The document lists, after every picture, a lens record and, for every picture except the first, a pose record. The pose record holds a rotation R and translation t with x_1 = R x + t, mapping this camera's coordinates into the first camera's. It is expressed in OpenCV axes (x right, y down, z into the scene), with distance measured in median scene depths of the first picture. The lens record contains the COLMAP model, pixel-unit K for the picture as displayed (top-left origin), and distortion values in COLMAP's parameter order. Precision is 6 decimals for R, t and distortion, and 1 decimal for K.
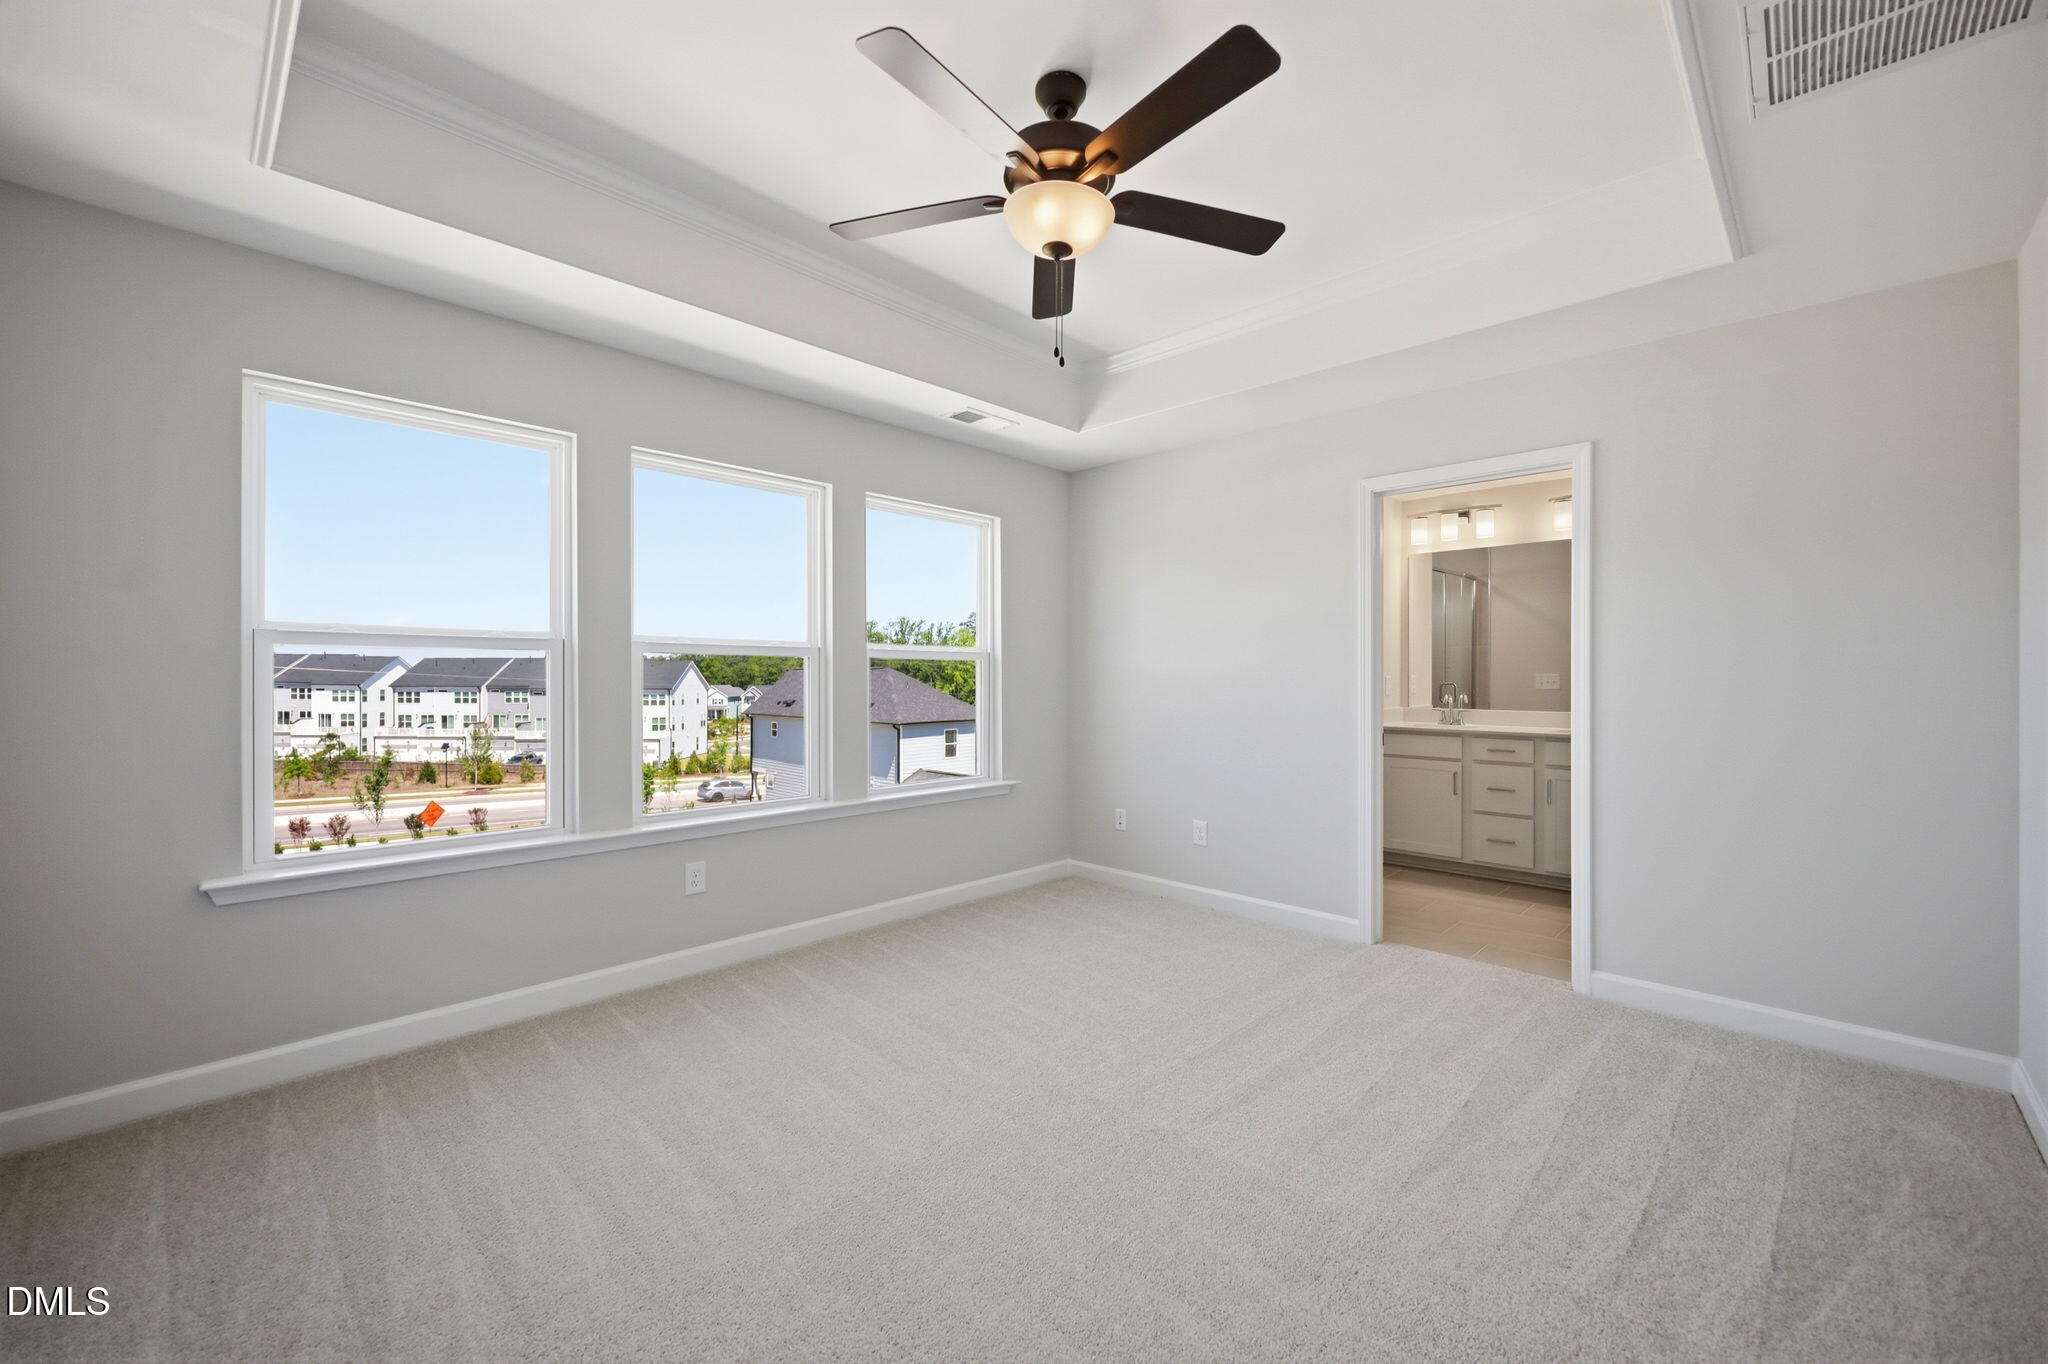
lens RADIAL K [[831.3, 0, 1032.0], [0, 831.3, 677.5], [0, 0, 1]] dist [-0.000601, 0.000169]
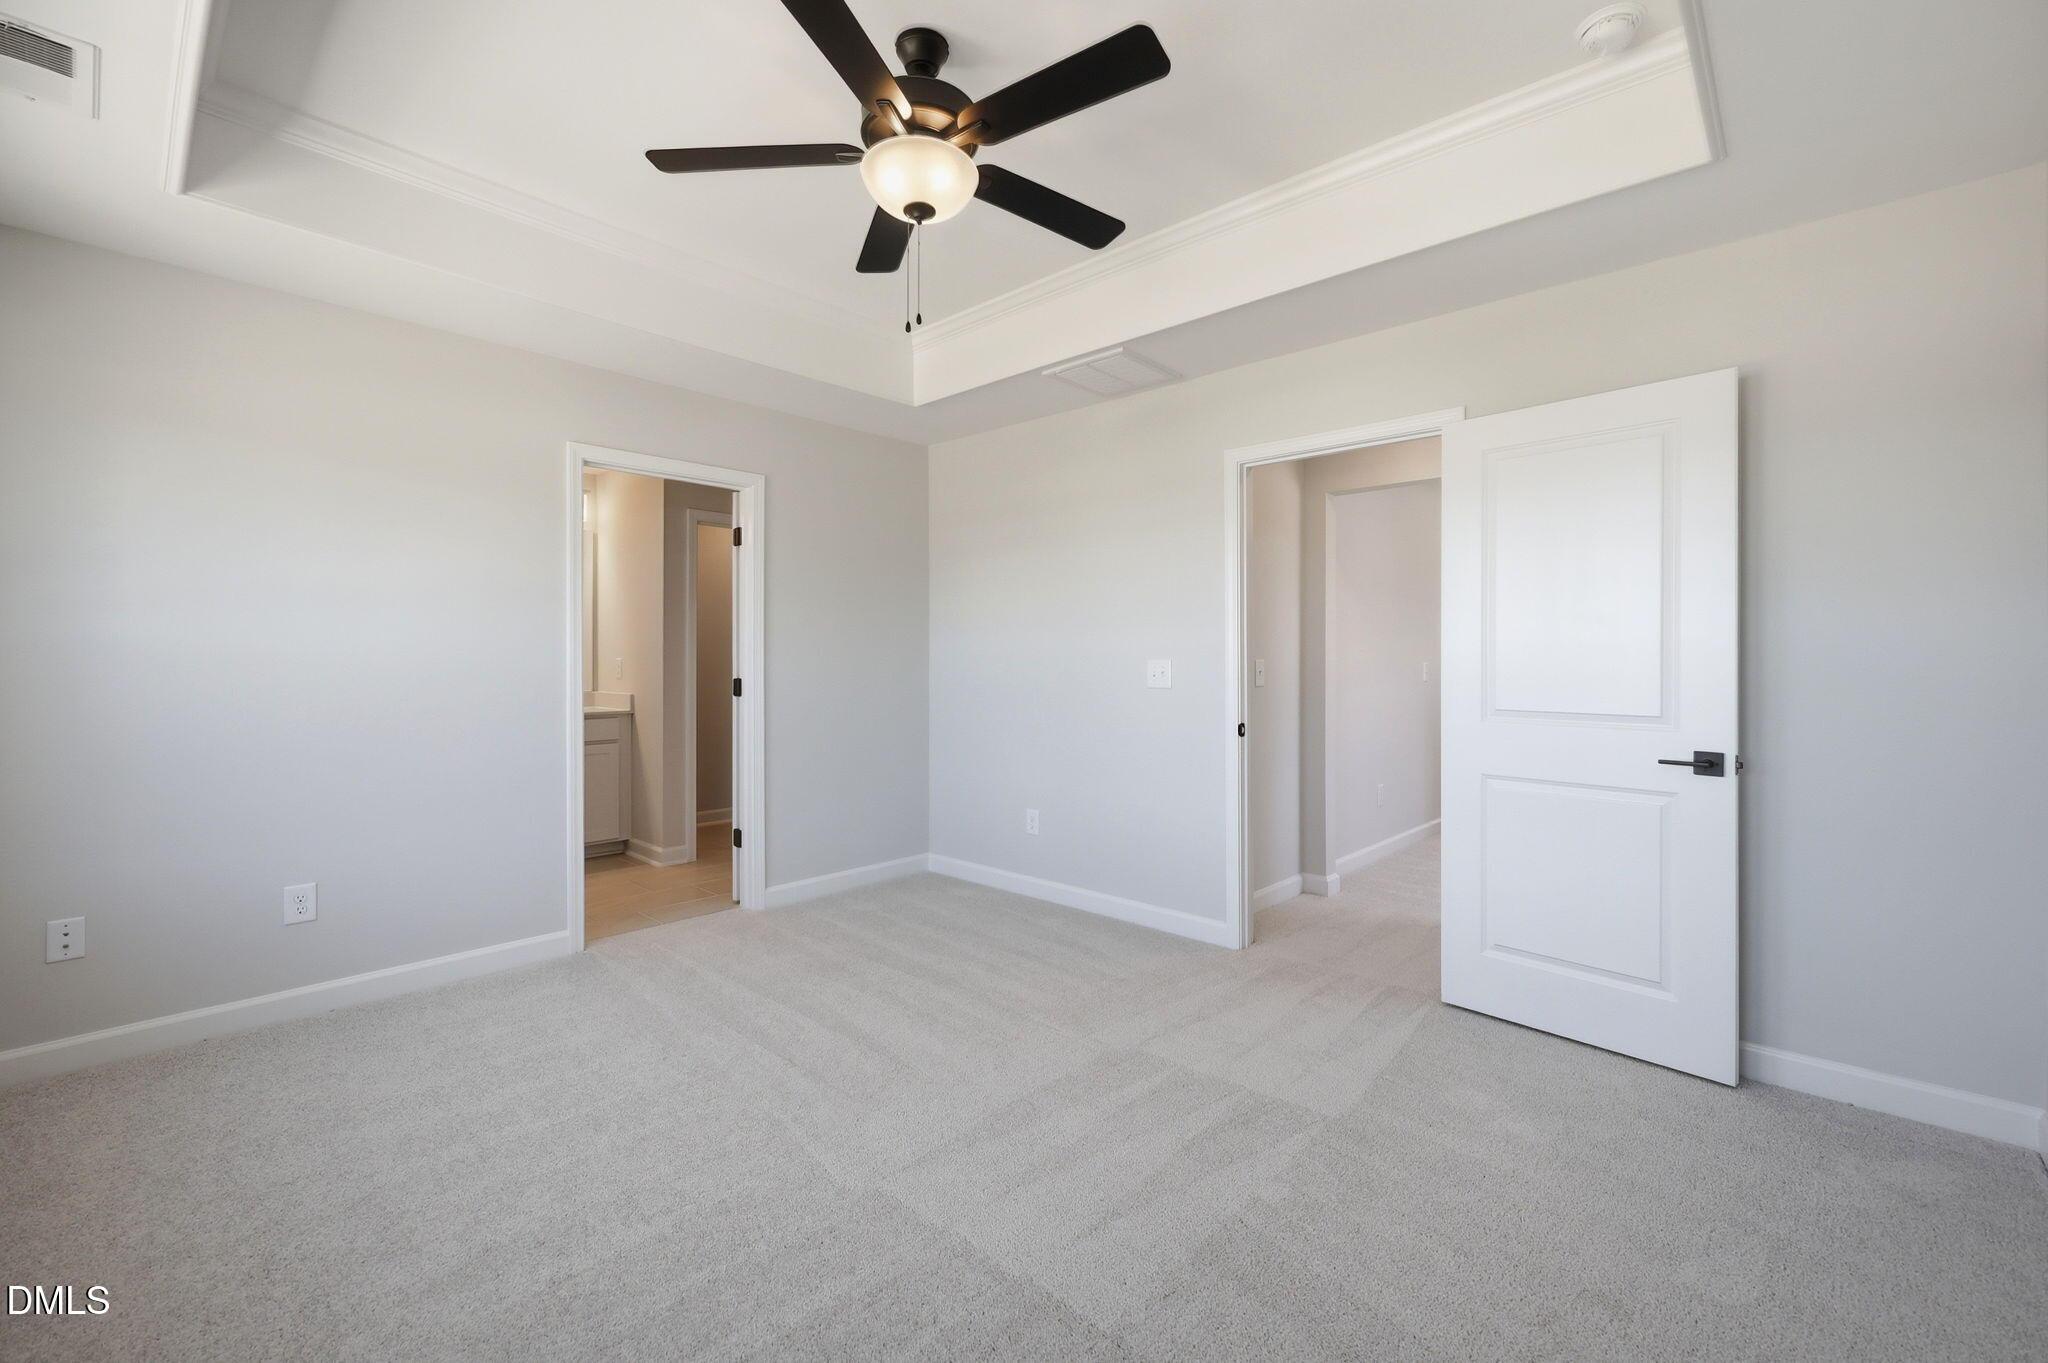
lens RADIAL K [[855.4, 0, 1032.1], [0, 855.4, 654.2], [0, 0, 1]] dist [0.000156, 0.000027]
pose [[-0.026456, 0.001158, 0.999649, -0.554114], [0.002240, 0.999997, -0.001099, -0.004201], [-0.999647, 0.002210, -0.026458, 0.528501]]
